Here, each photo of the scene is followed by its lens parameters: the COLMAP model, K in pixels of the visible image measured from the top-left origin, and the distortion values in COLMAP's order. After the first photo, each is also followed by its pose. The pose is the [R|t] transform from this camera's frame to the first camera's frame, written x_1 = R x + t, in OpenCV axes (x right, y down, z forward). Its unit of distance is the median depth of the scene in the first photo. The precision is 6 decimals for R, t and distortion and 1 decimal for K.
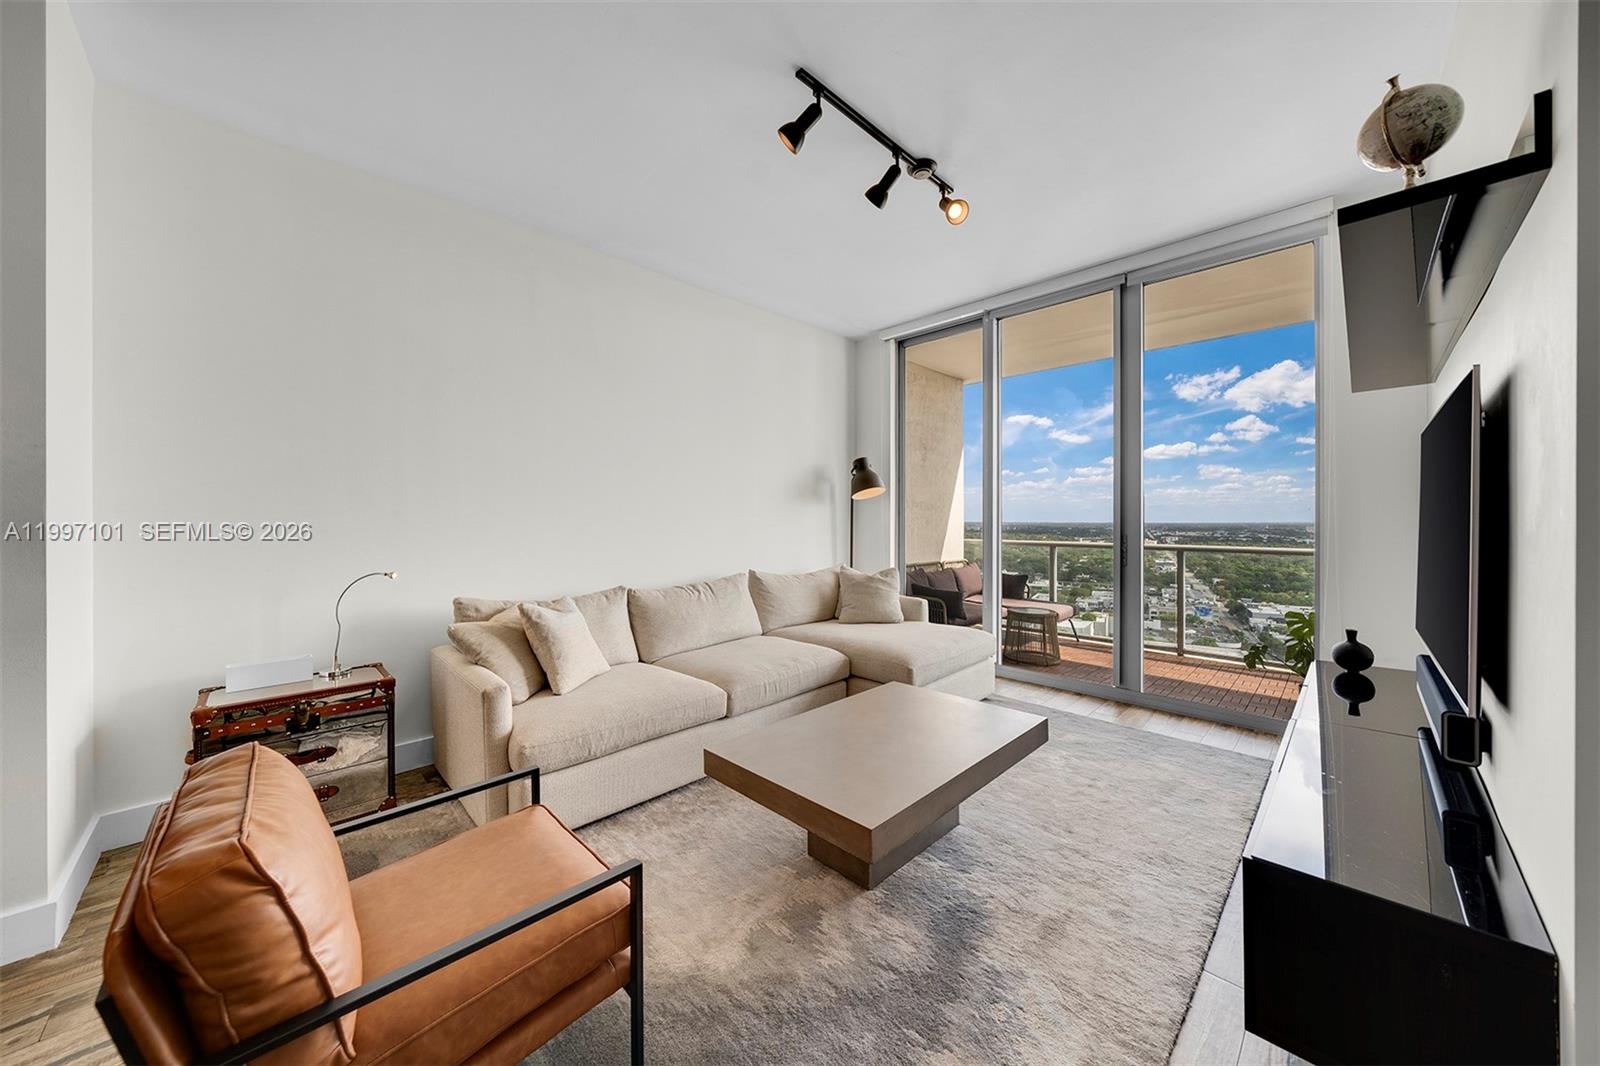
lens RADIAL K [[552.9, 0, 789.7], [0, 552.9, 527.2], [0, 0, 1]] dist [-0.001755, -0.000196]
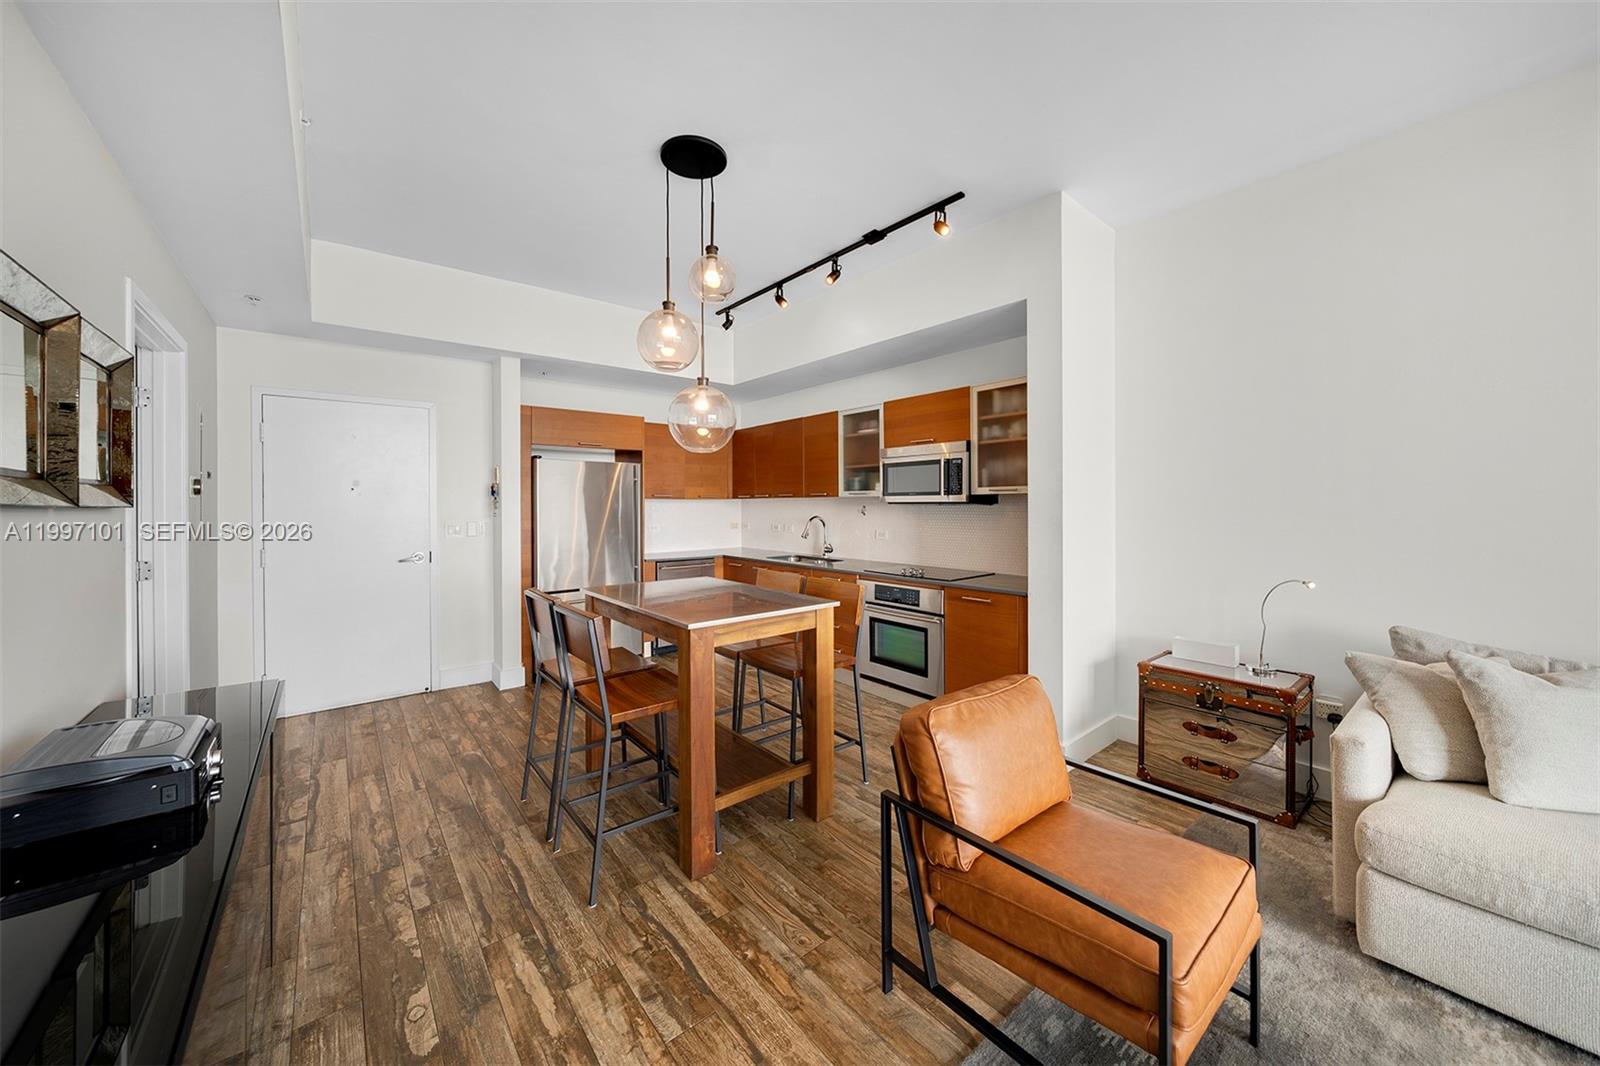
lens RADIAL K [[552.9, 0, 789.7], [0, 552.9, 527.2], [0, 0, 1]] dist [-0.001755, -0.000196]
pose [[-0.082874, 0.039125, -0.995792, 0.317538], [-0.007800, 0.999173, 0.039907, -0.046272], [0.996529, 0.011075, -0.082500, 0.222454]]
